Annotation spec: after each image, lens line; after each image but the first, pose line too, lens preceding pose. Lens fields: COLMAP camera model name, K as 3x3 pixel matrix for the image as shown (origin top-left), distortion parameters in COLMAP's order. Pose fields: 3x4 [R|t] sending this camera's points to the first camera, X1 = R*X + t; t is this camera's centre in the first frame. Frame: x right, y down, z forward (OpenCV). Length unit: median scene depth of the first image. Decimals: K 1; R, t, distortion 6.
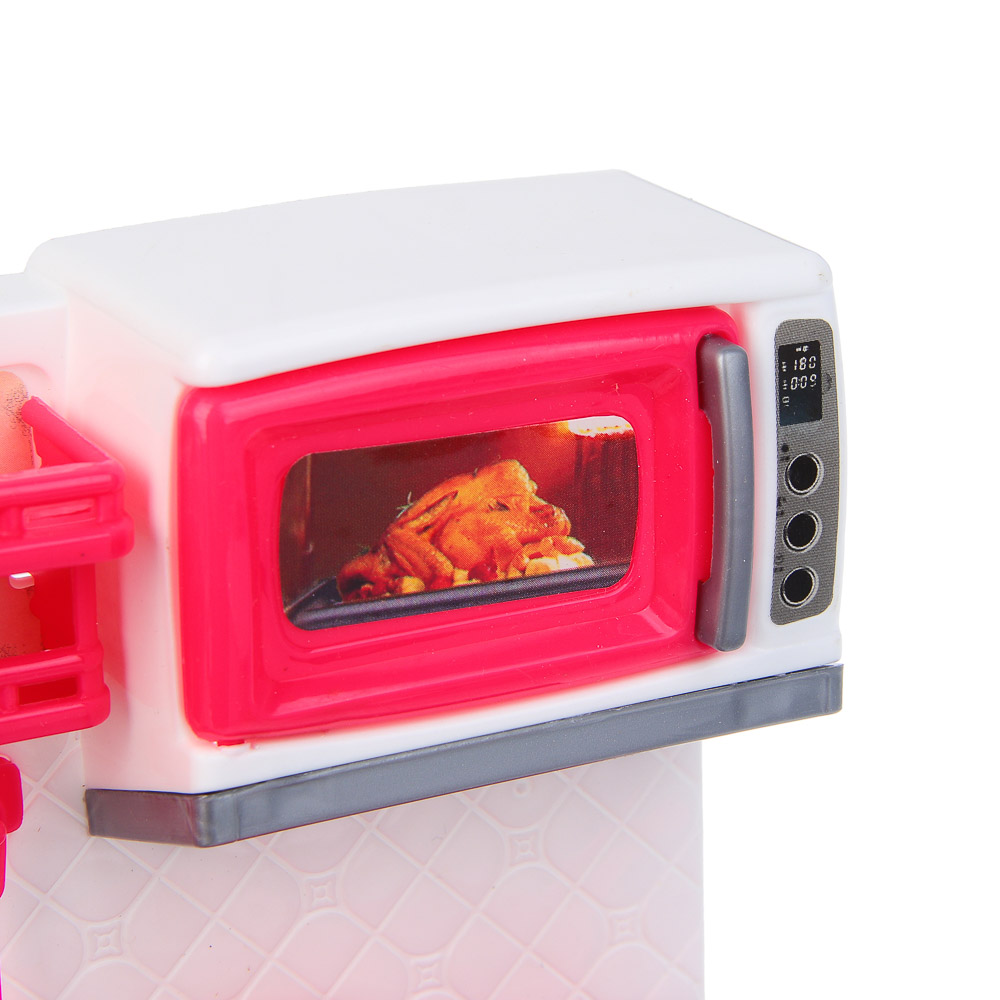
lens RADIAL K [[3682.6, 0, 500.0], [0, 3682.6, 500.0], [0, 0, 1]] dist [0.168536, 1.019454]
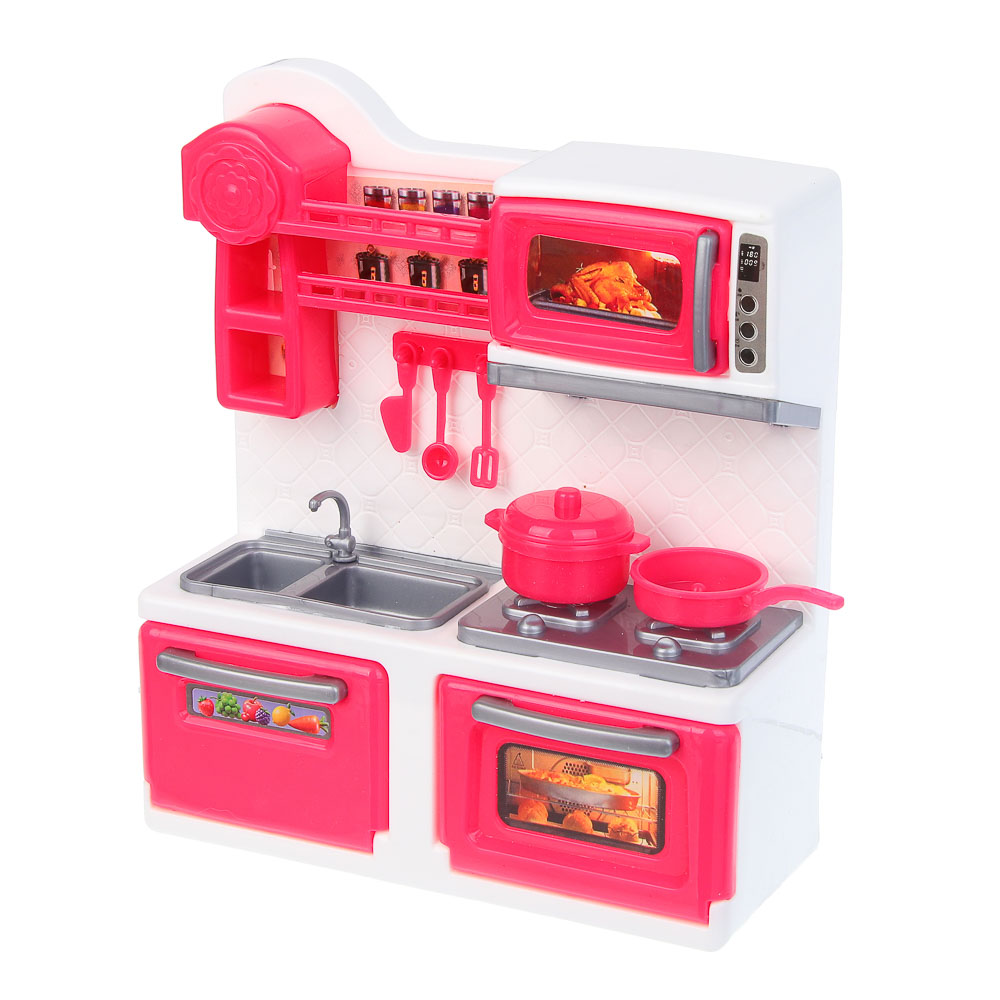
lens RADIAL K [[2877.3, 0, 500.0], [0, 2877.3, 500.0], [0, 0, 1]] dist [0.036750, -0.117111]
pose [[0.595696, 0.276067, -0.754276, 1.356523], [-0.258755, 0.954972, 0.145169, -0.109502], [0.760389, 0.108696, 0.640307, -0.209889]]
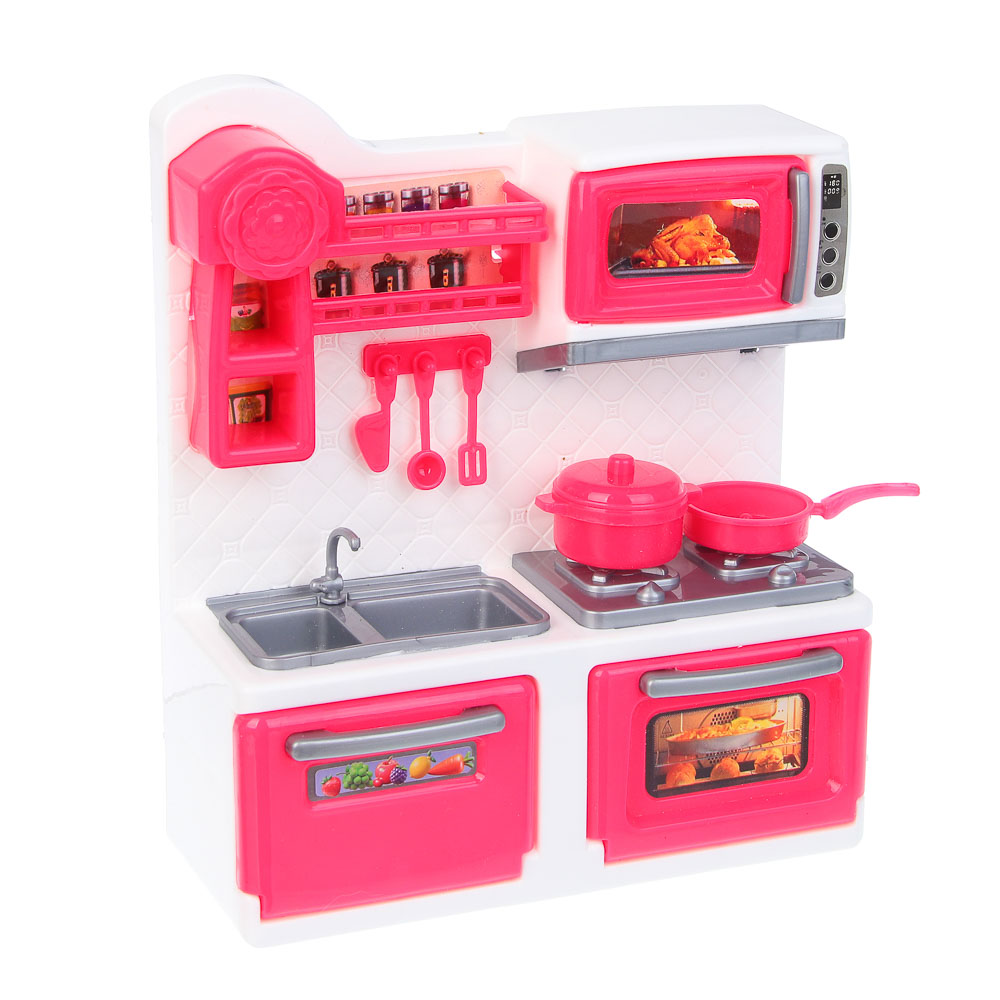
lens RADIAL K [[2873.7, 0, 417.0], [0, 2873.7, 415.2], [0, 0, 1]] dist [0.004720, 0.483249]
pose [[0.992888, 0.057900, -0.104025, 0.017918], [-0.060235, 0.997995, -0.019444, 0.164594], [0.102690, 0.025572, 0.994385, -0.858345]]
